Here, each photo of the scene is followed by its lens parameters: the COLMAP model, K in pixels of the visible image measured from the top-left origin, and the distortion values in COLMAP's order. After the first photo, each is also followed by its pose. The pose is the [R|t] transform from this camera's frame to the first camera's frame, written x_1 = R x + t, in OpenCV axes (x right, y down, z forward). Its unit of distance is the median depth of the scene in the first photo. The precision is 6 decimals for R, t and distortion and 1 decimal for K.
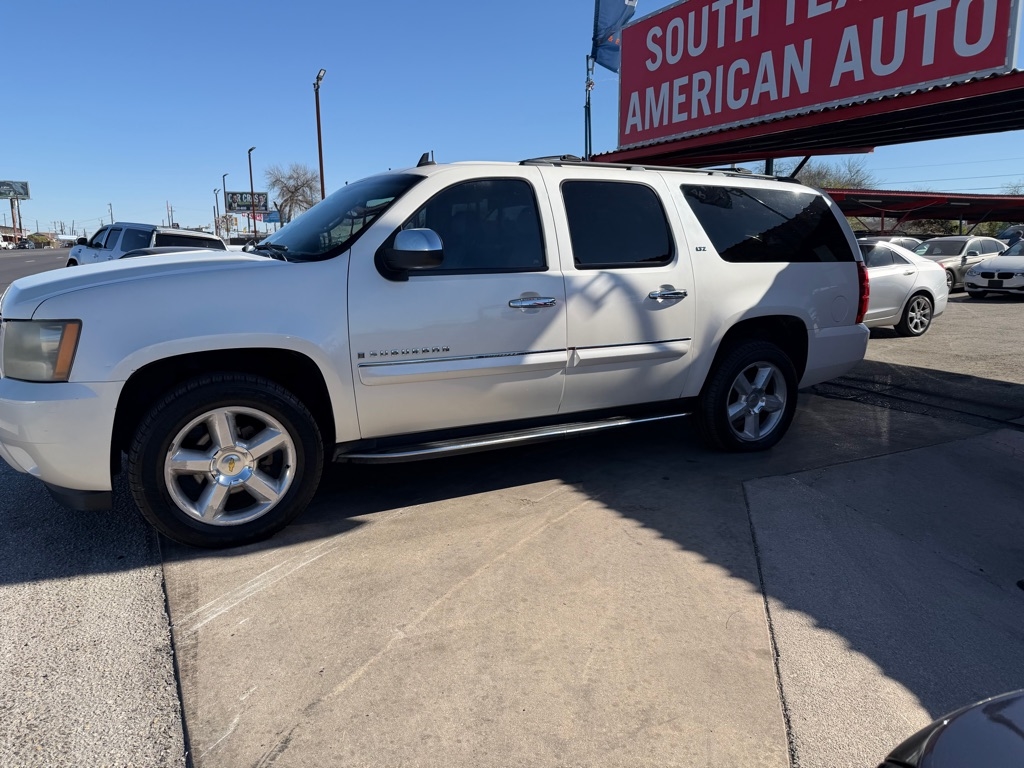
lens RADIAL K [[725.9, 0, 519.1], [0, 725.9, 379.1], [0, 0, 1]] dist [0.020556, -0.029477]
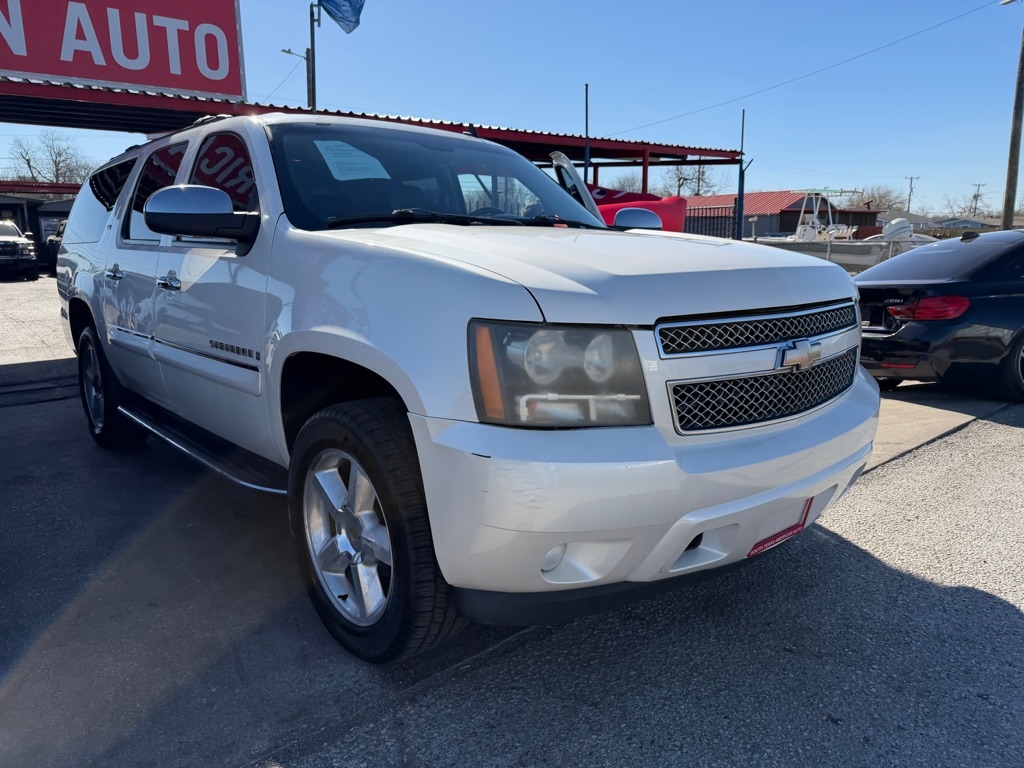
lens RADIAL K [[725.9, 0, 519.5], [0, 725.9, 384.4], [0, 0, 1]] dist [0.020556, -0.029477]
pose [[-0.211899, -0.188576, 0.958926, -0.703222], [0.184264, 0.955899, 0.228698, -0.123040], [-0.959763, 0.225157, -0.167806, 0.748262]]
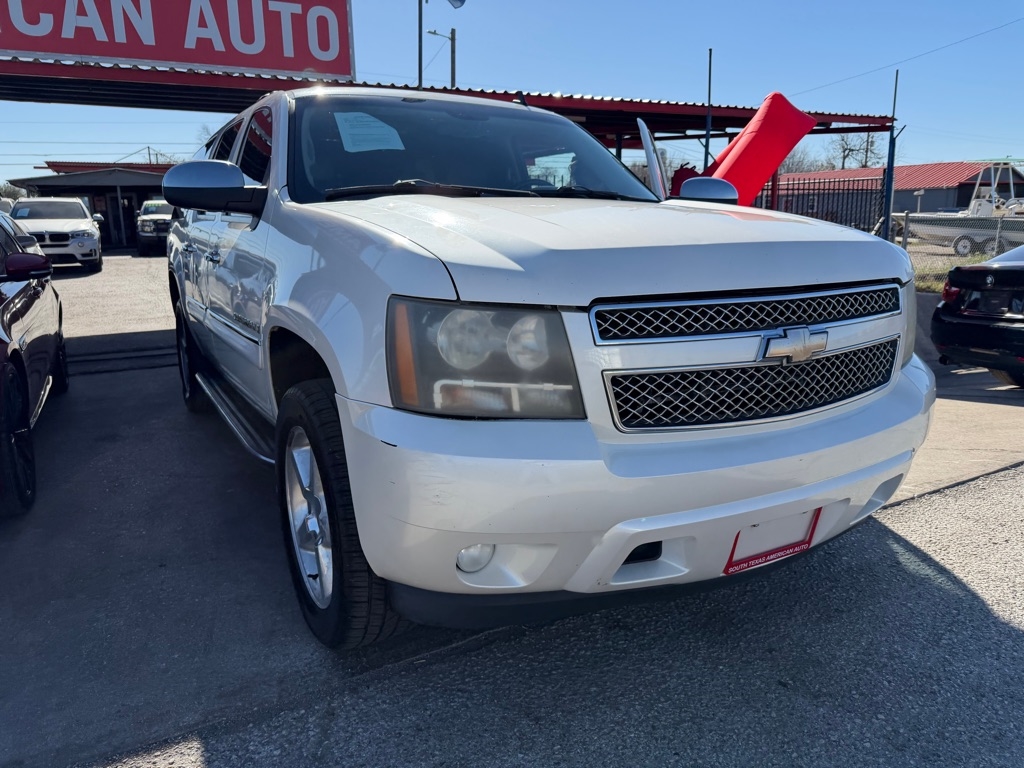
lens RADIAL K [[725.9, 0, 519.1], [0, 725.9, 381.2], [0, 0, 1]] dist [0.020556, -0.029477]
pose [[-0.014273, -0.217361, 0.975987, -0.686713], [0.191521, 0.957419, 0.216027, -0.104597], [-0.981385, 0.190006, 0.027965, 0.666499]]
